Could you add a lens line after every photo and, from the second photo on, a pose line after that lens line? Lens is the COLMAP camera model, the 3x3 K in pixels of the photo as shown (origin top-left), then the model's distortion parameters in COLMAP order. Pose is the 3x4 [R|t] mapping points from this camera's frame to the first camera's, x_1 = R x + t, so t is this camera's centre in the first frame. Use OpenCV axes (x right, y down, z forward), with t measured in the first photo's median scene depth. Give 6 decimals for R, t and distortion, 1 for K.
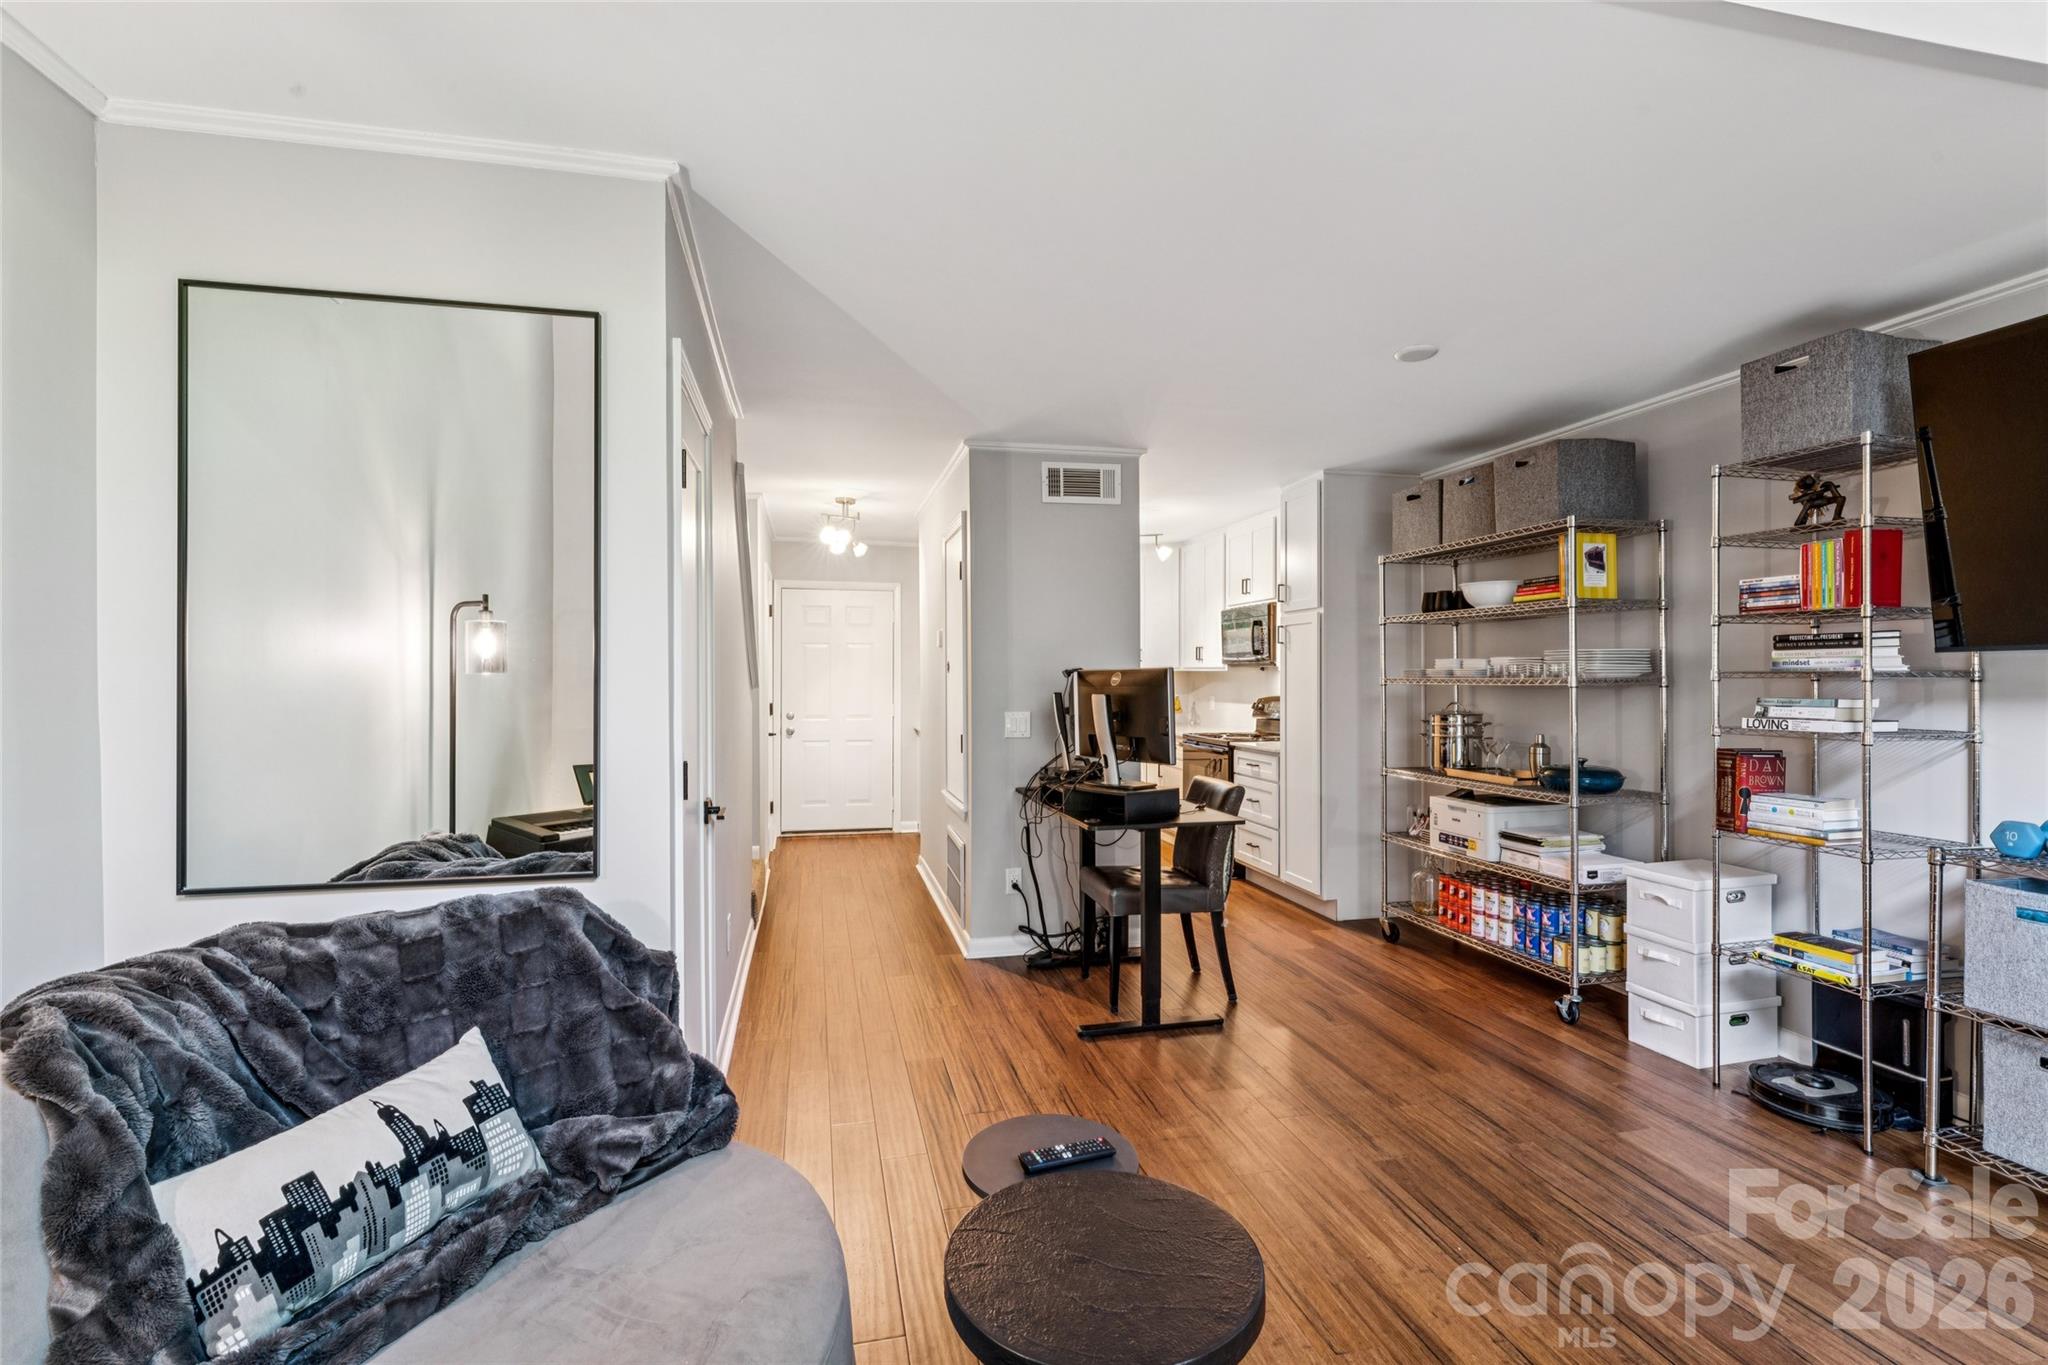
lens RADIAL K [[915.5, 0, 1022.4], [0, 915.5, 671.7], [0, 0, 1]] dist [-0.002275, 0.000618]
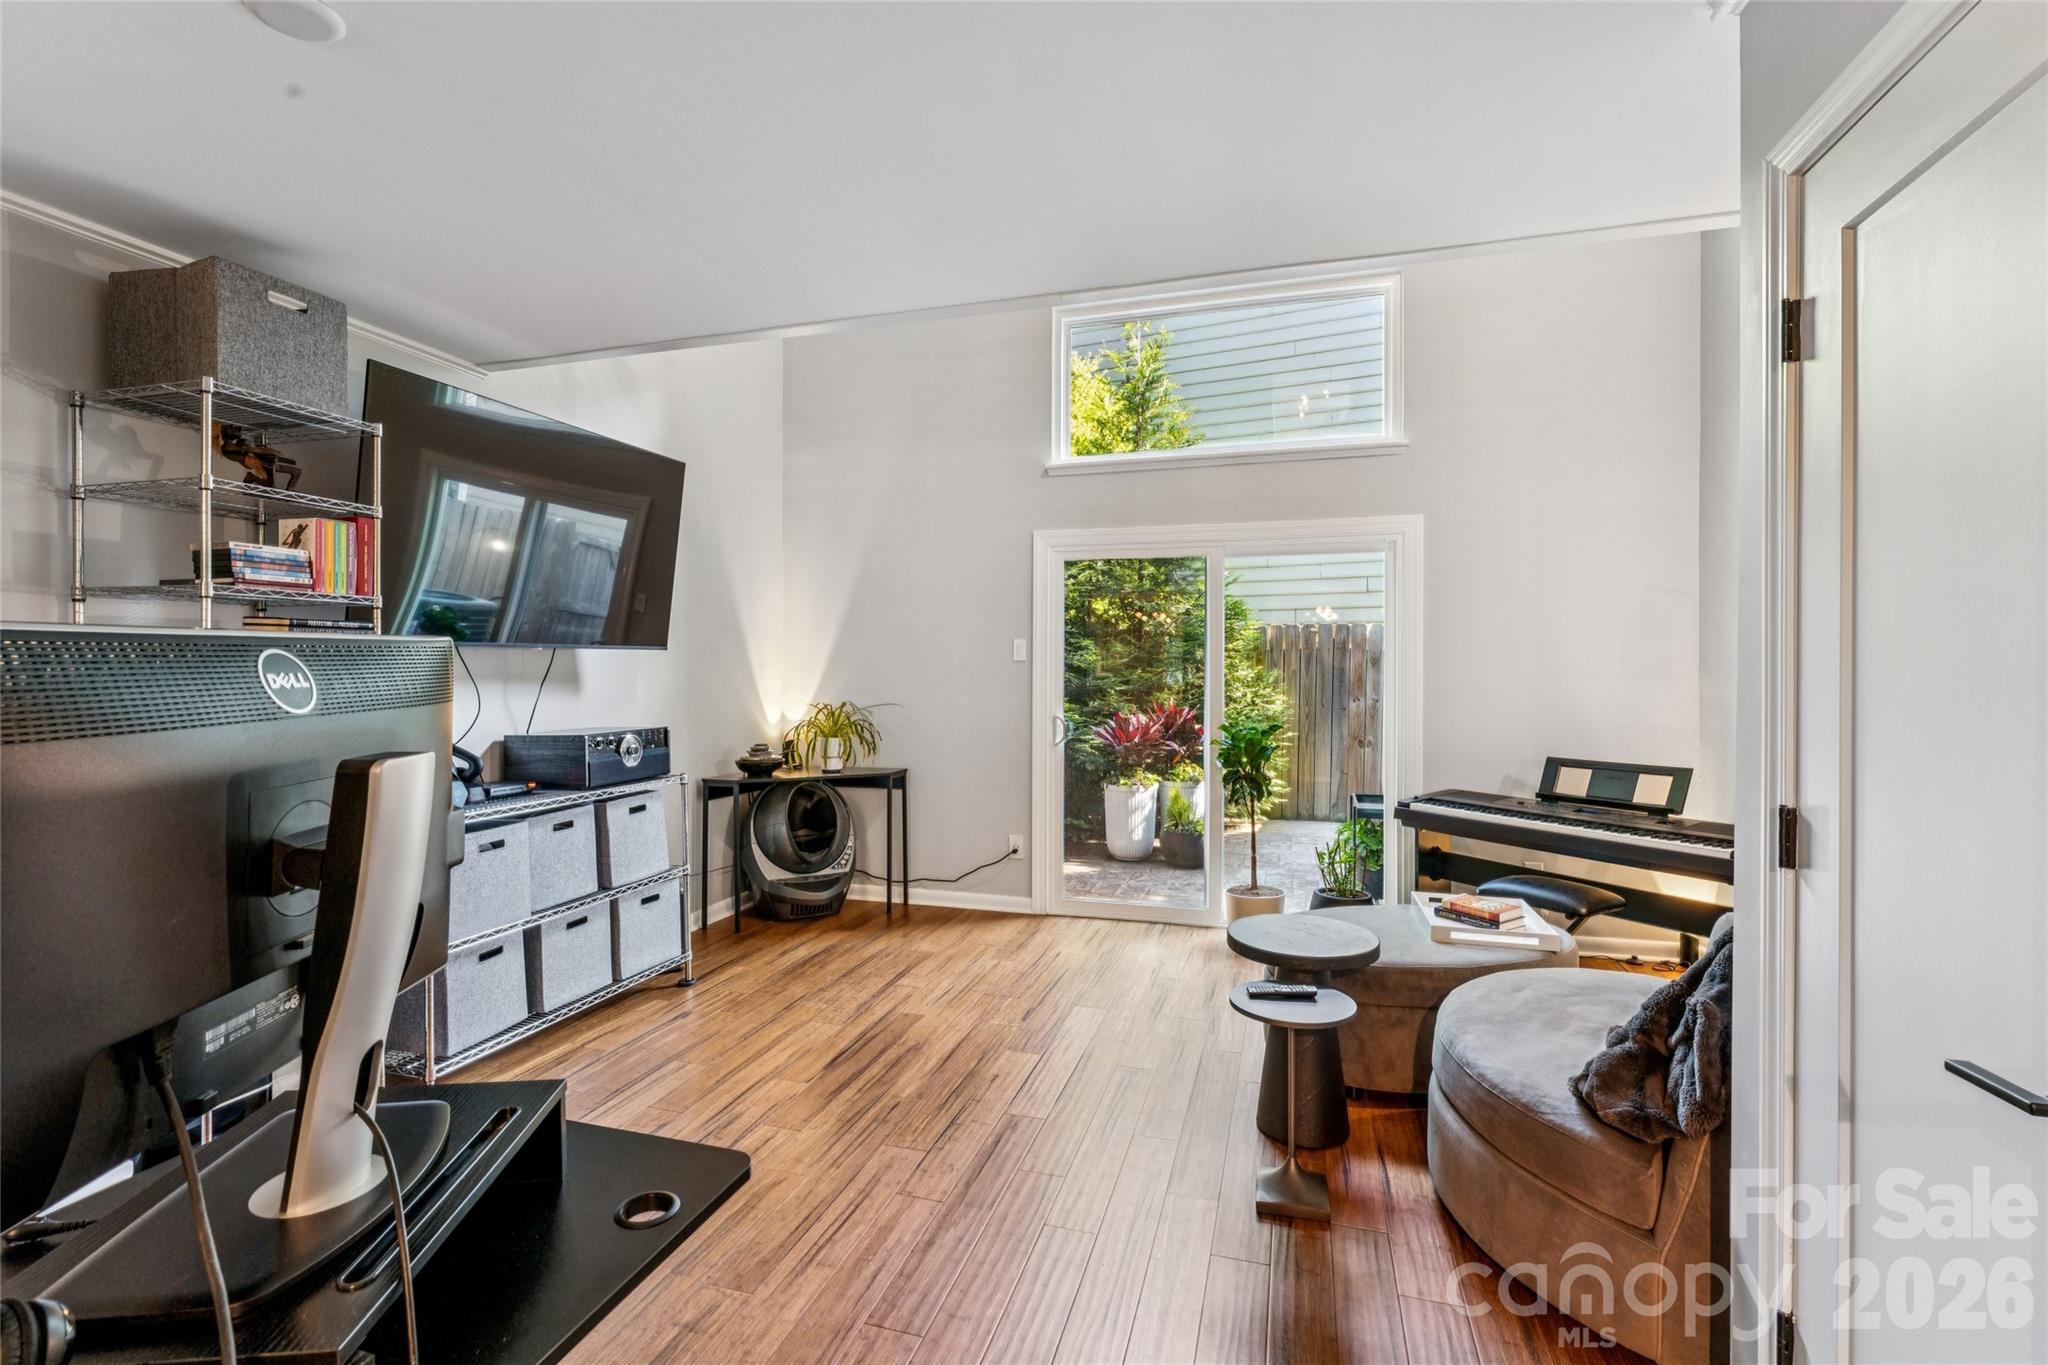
lens RADIAL K [[915.5, 0, 1026.0], [0, 915.5, 675.5], [0, 0, 1]] dist [-0.002275, 0.000618]
pose [[-0.870969, -0.006264, 0.491298, -0.116339], [-0.003229, 0.999970, 0.007024, 0.003116], [-0.491327, 0.004531, -0.870963, 0.920732]]
